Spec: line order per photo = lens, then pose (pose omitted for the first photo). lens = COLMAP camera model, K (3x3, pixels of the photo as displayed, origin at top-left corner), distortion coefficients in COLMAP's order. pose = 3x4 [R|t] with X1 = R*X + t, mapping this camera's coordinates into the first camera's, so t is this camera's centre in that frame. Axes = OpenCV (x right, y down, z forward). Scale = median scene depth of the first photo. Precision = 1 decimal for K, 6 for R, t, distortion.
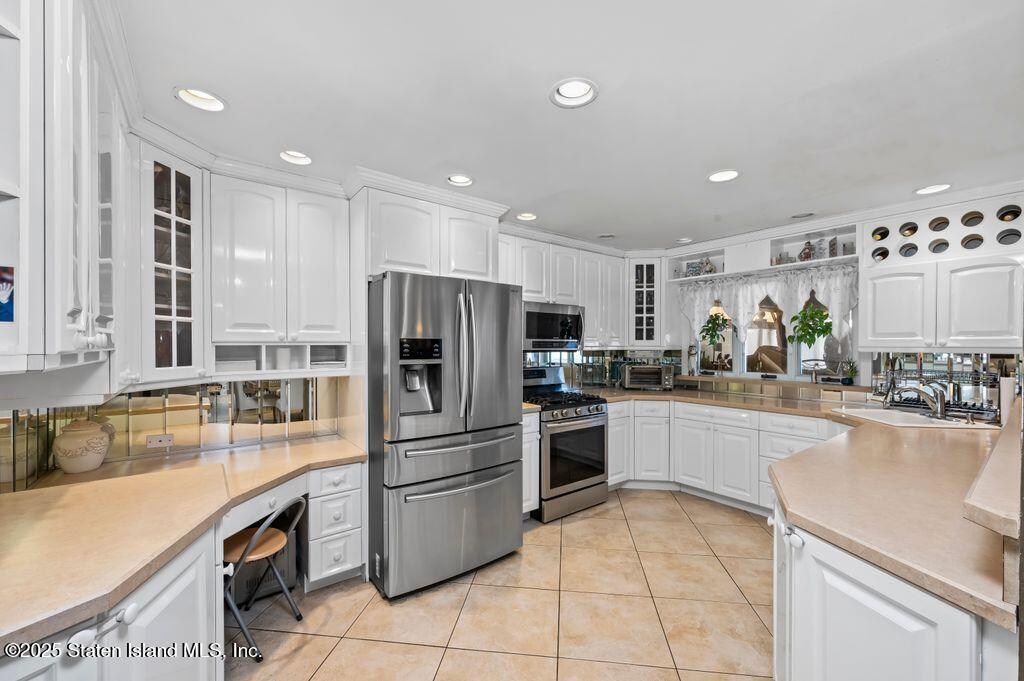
lens RADIAL K [[412.6, 0, 518.3], [0, 412.6, 348.9], [0, 0, 1]] dist [0.002928, -0.000566]
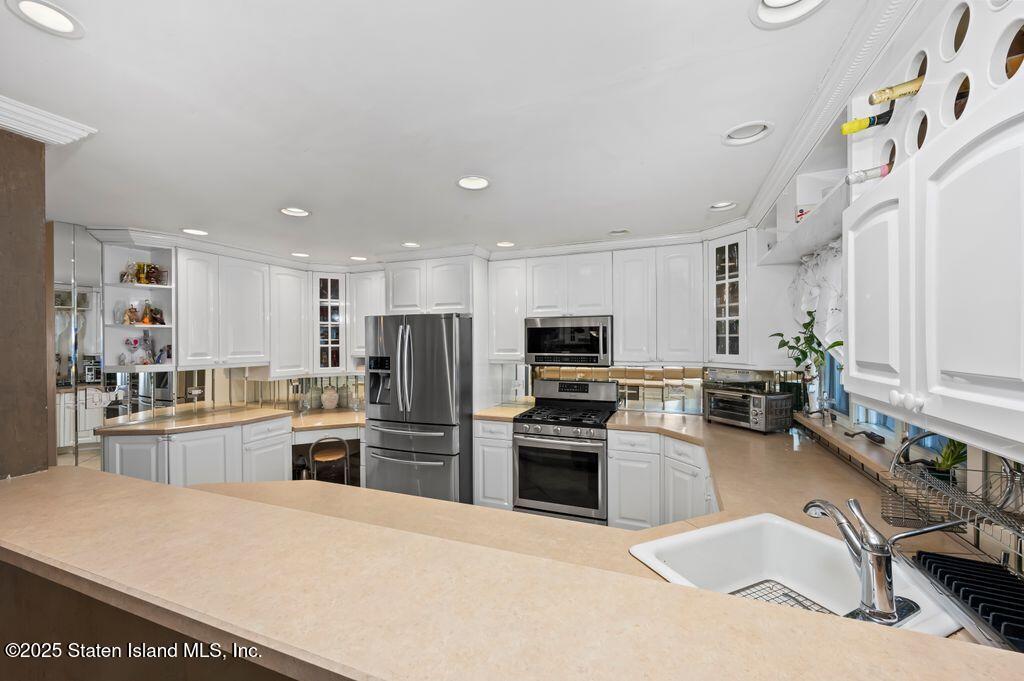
lens RADIAL K [[412.6, 0, 513.1], [0, 412.6, 340.2], [0, 0, 1]] dist [0.002928, -0.000566]
pose [[0.501142, -0.006181, -0.865343, 0.908531], [-0.000286, 0.999973, -0.007309, -0.049489], [0.865365, 0.003910, 0.501127, 0.423570]]
